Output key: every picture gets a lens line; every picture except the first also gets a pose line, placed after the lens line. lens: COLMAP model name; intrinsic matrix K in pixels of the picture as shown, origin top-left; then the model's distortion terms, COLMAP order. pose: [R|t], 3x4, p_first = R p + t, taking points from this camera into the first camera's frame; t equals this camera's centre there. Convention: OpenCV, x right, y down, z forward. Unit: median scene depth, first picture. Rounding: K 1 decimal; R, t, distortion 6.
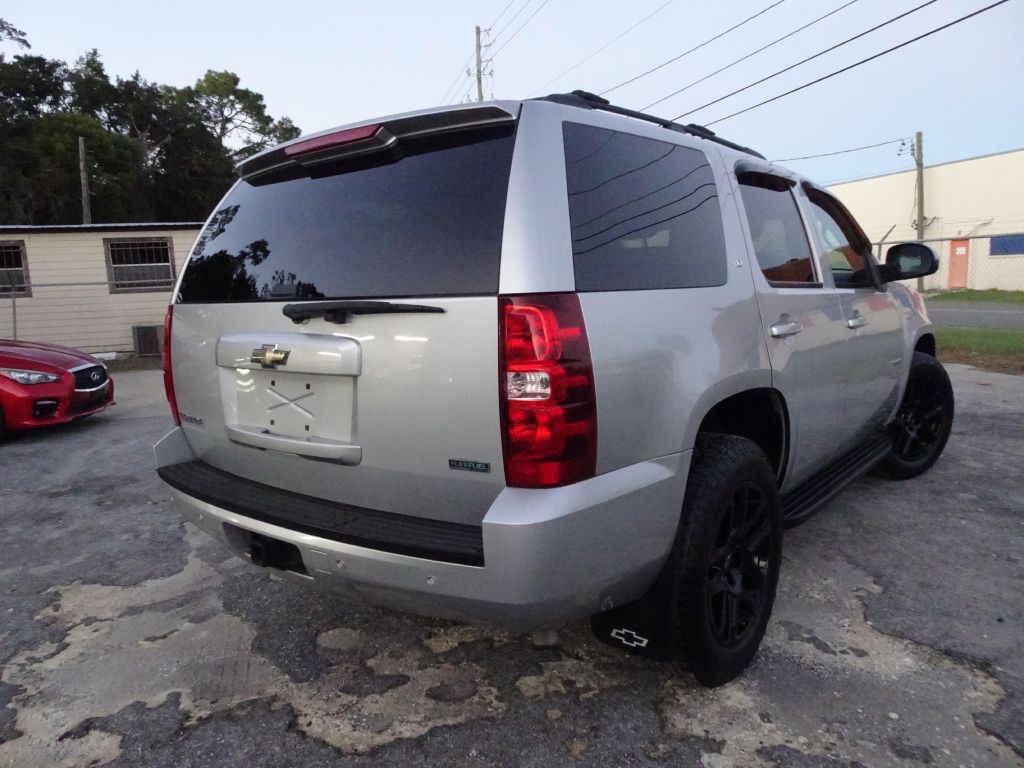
lens RADIAL K [[718.2, 0, 513.3], [0, 718.2, 387.6], [0, 0, 1]] dist [0.008429, 0.003335]
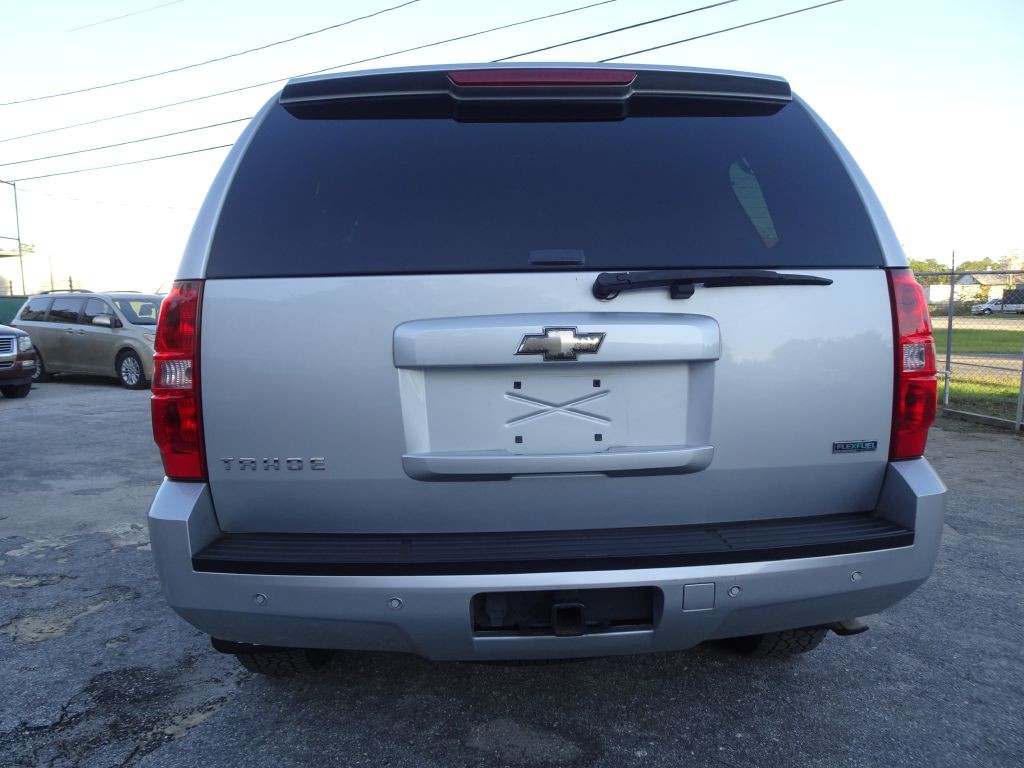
lens RADIAL K [[730.1, 0, 508.5], [0, 730.1, 381.0], [0, 0, 1]] dist [0.000565, 0.001207]
pose [[0.751525, -0.033973, 0.658830, -0.857244], [0.081917, 0.995750, -0.042096, 0.021074], [-0.654599, 0.085606, 0.751113, 0.470212]]
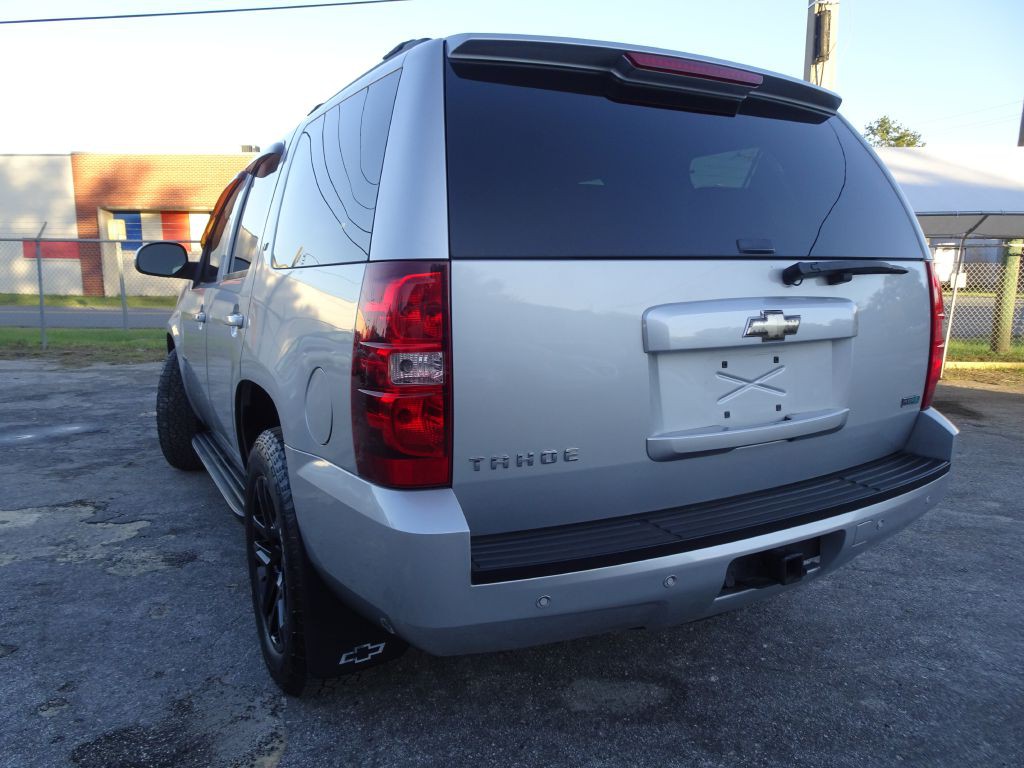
lens RADIAL K [[725.1, 0, 509.1], [0, 725.1, 386.2], [0, 0, 1]] dist [0.003324, 0.002651]
pose [[0.383921, -0.105788, 0.917286, -1.193014], [0.121282, 0.990586, 0.063480, -0.063187], [-0.915366, 0.086879, 0.393137, 0.941292]]
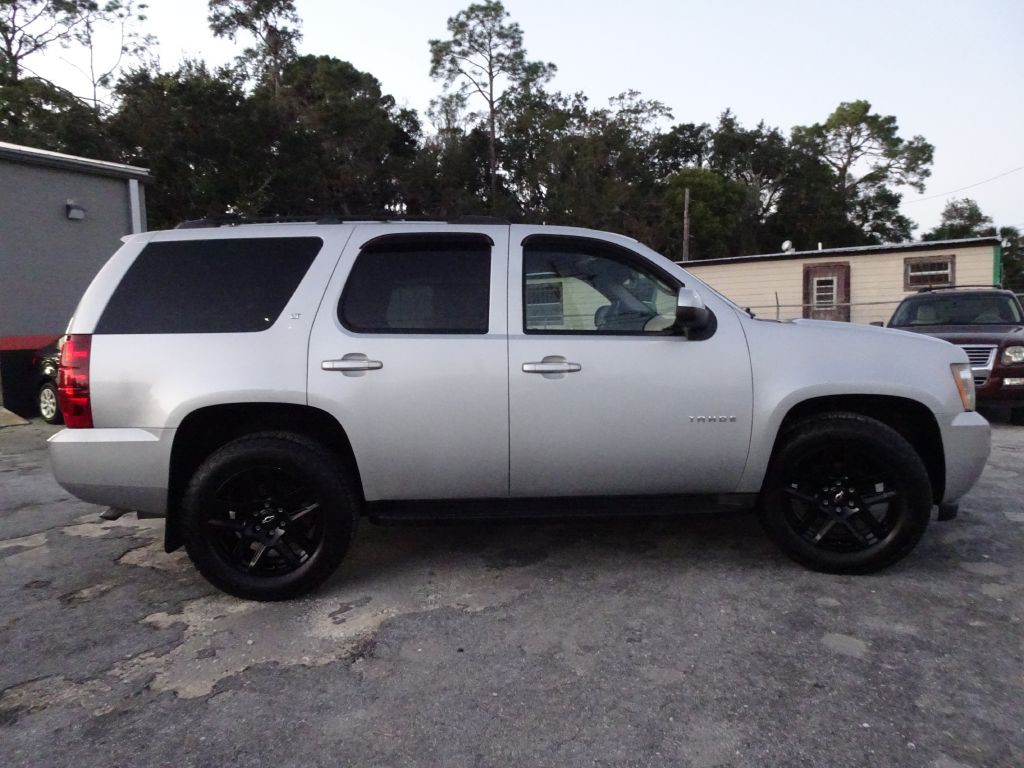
lens RADIAL K [[754.6, 0, 510.5], [0, 754.6, 383.5], [0, 0, 1]] dist [0.008141, 0.003438]
pose [[0.659609, 0.070805, -0.748266, 1.791425], [-0.113437, 0.993527, -0.005984, -0.068541], [0.742999, 0.088829, 0.663372, 0.366801]]
